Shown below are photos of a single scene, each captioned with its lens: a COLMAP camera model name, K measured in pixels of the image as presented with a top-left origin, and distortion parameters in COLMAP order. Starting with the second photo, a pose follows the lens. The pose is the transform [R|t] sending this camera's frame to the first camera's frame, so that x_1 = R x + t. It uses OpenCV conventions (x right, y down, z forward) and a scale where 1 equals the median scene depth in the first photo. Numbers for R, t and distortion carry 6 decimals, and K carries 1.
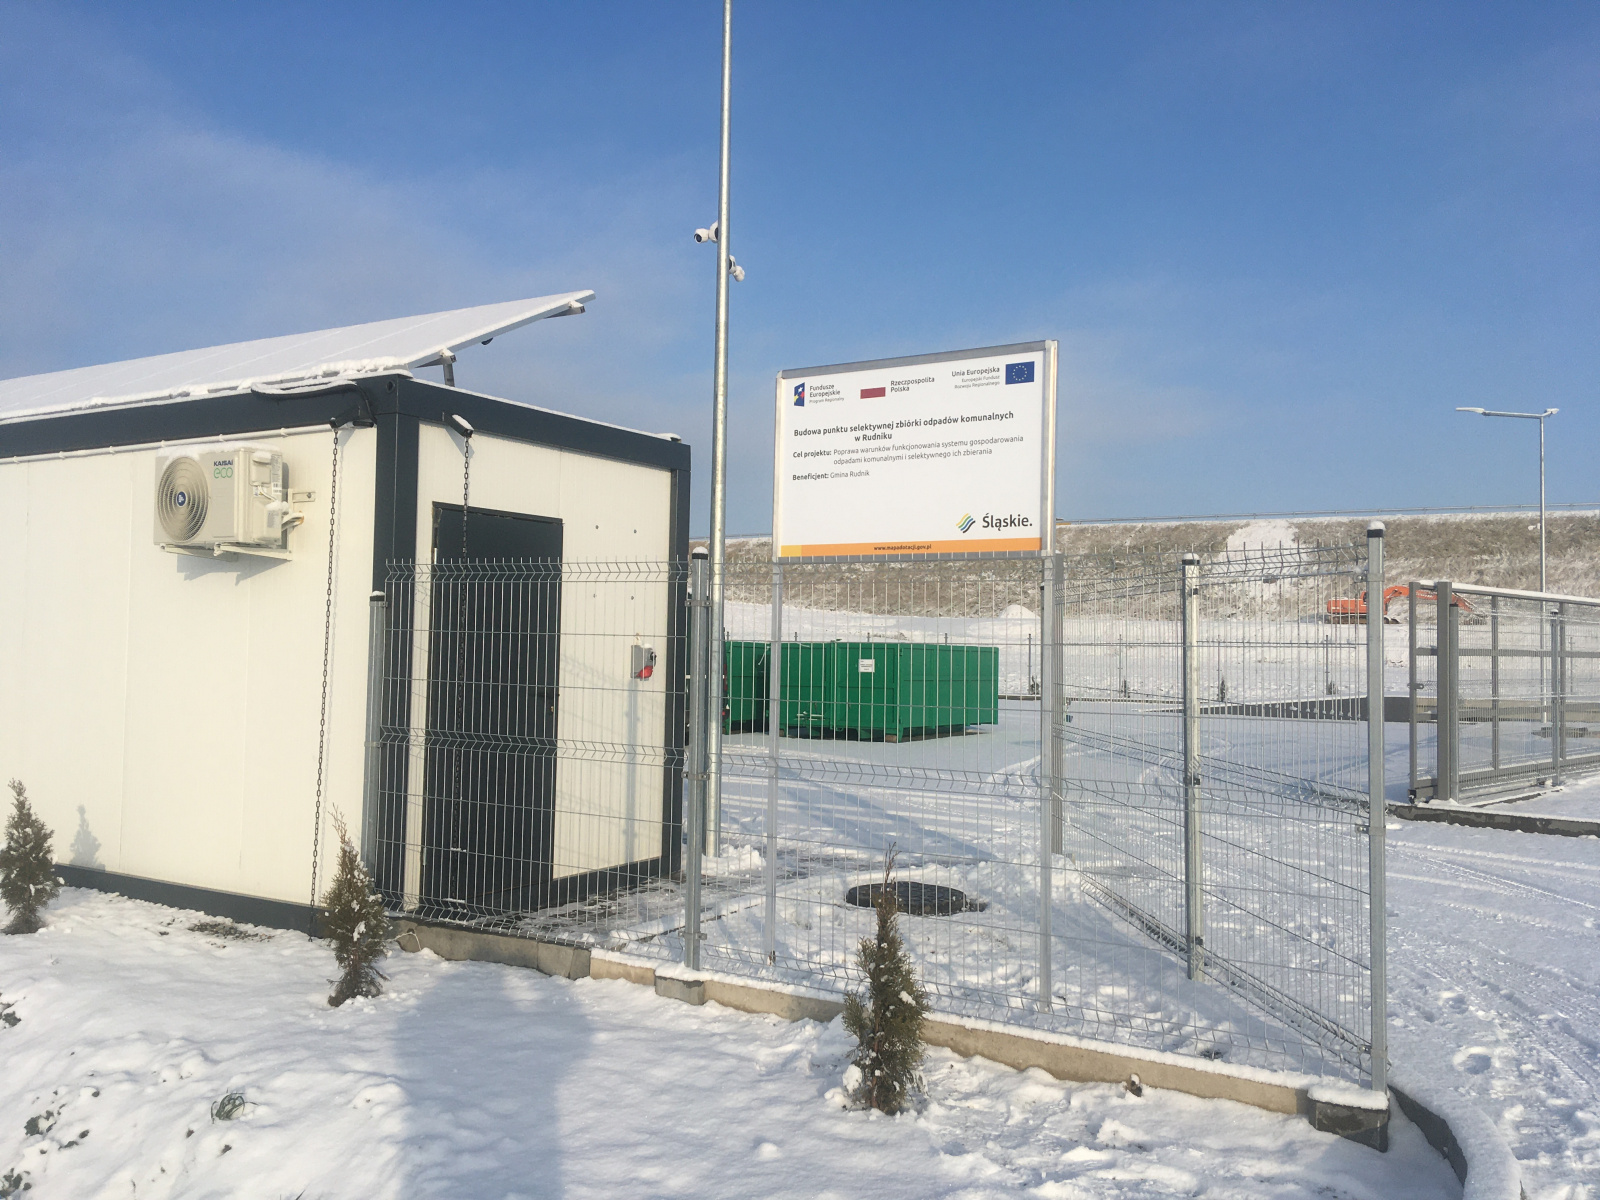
lens RADIAL K [[1355.0, 0, 789.5], [0, 1355.0, 610.5], [0, 0, 1]] dist [0.109790, -0.170367]
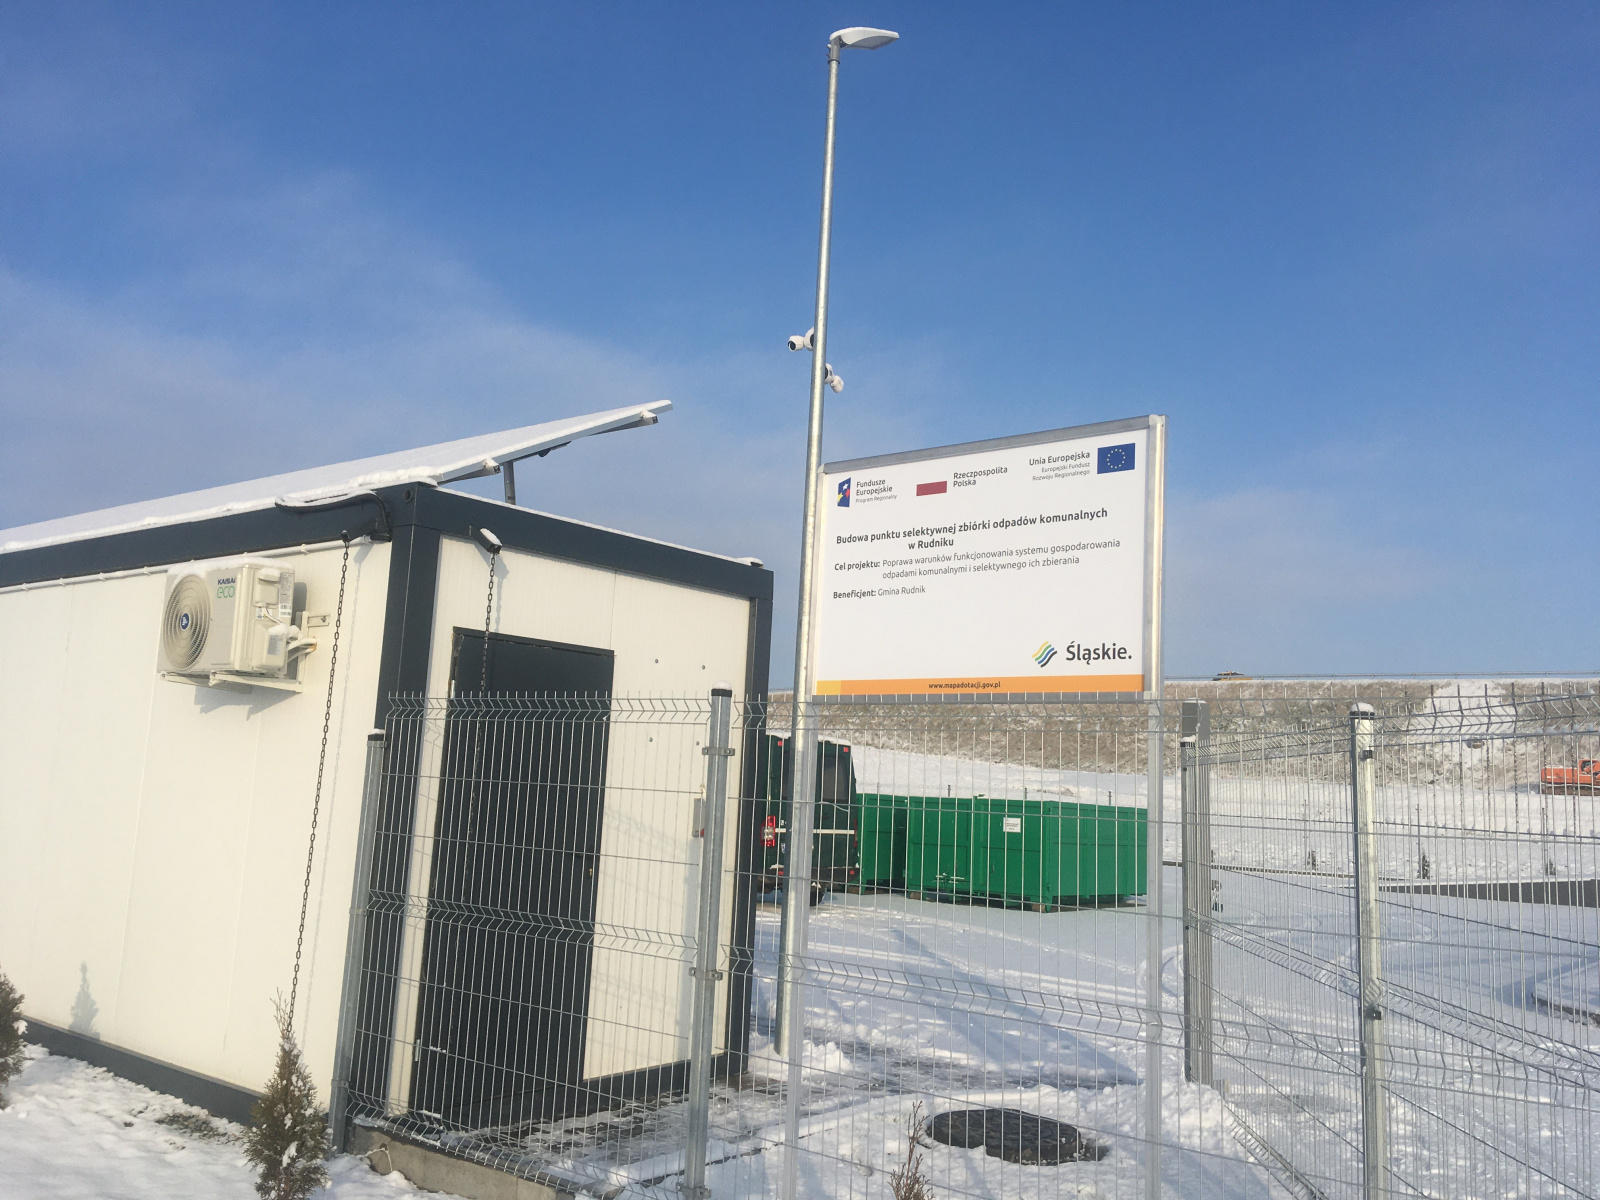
lens RADIAL K [[1355.0, 0, 799.5], [0, 1355.0, 611.5], [0, 0, 1]] dist [0.109790, -0.170367]
pose [[0.992902, 0.012996, -0.118226, 0.059951], [-0.025744, 0.993931, -0.106952, -0.002391], [0.116118, 0.109237, 0.987210, 0.167819]]
